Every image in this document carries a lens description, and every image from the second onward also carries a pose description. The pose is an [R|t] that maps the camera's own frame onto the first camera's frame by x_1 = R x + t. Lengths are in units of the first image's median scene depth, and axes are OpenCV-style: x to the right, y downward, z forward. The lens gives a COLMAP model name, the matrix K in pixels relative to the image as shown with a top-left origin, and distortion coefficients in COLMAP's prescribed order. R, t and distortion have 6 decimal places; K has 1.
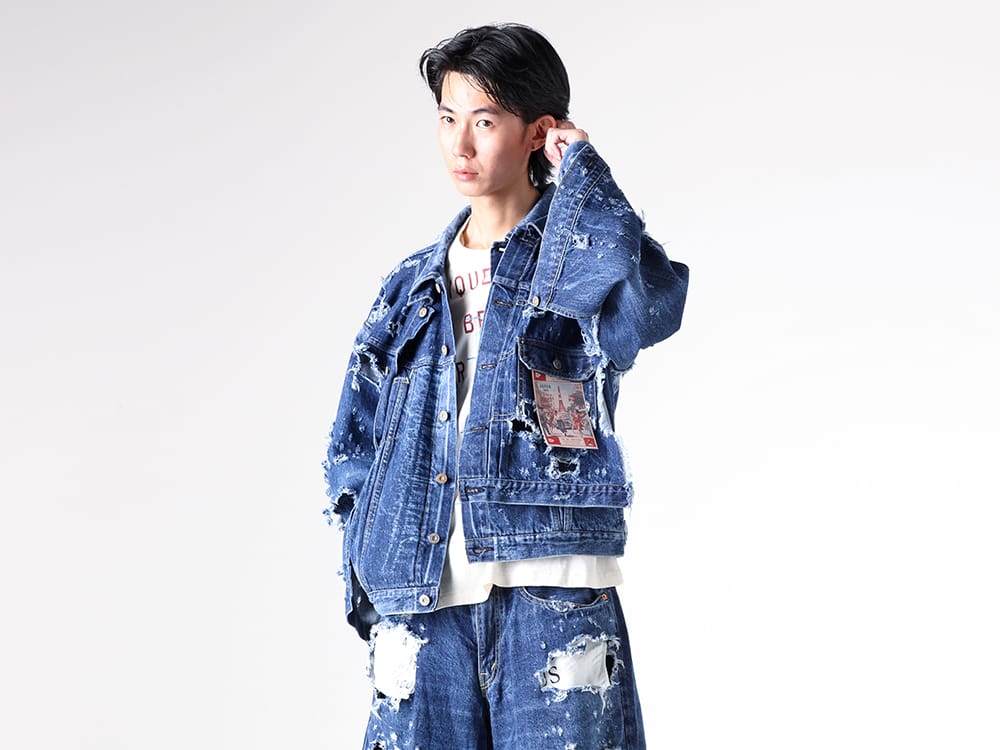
lens RADIAL K [[3530.5, 0, 500.0], [0, 3530.5, 375.0], [0, 0, 1]] dist [4.114786, -0.064071]
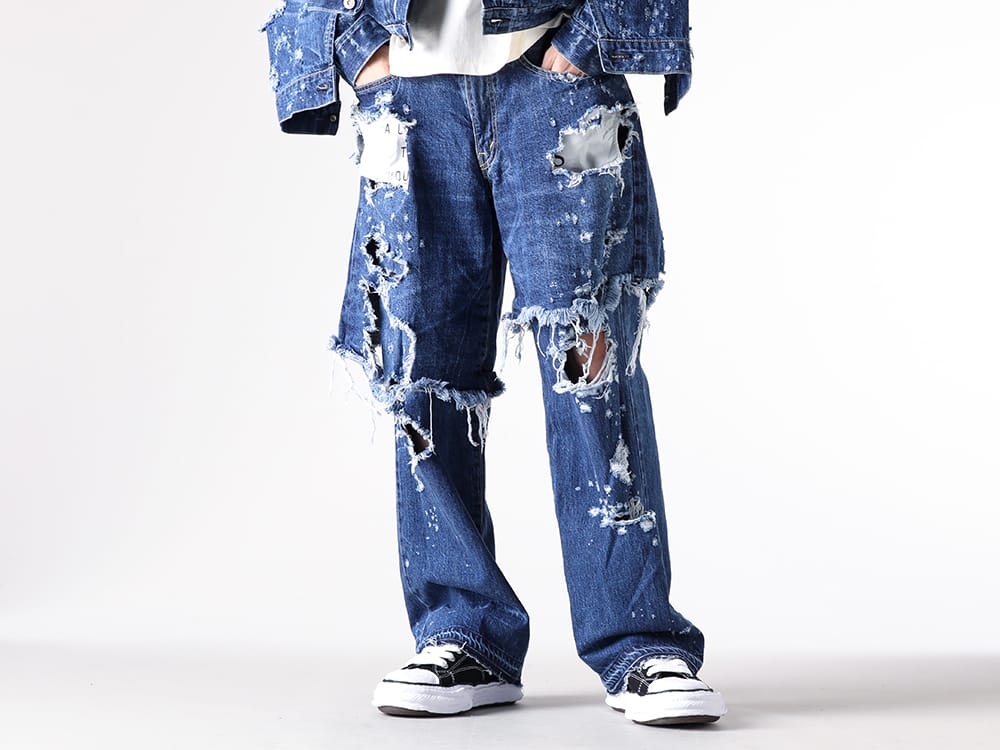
lens RADIAL K [[3213.4, 0, 500.0], [0, 3213.4, 375.0], [0, 0, 1]] dist [2.915712, -0.454001]
pose [[0.999055, -0.043473, 0.000431, -0.003254], [0.042896, 0.987317, 0.152859, 0.014523], [-0.007071, -0.152696, 0.988248, 0.217787]]
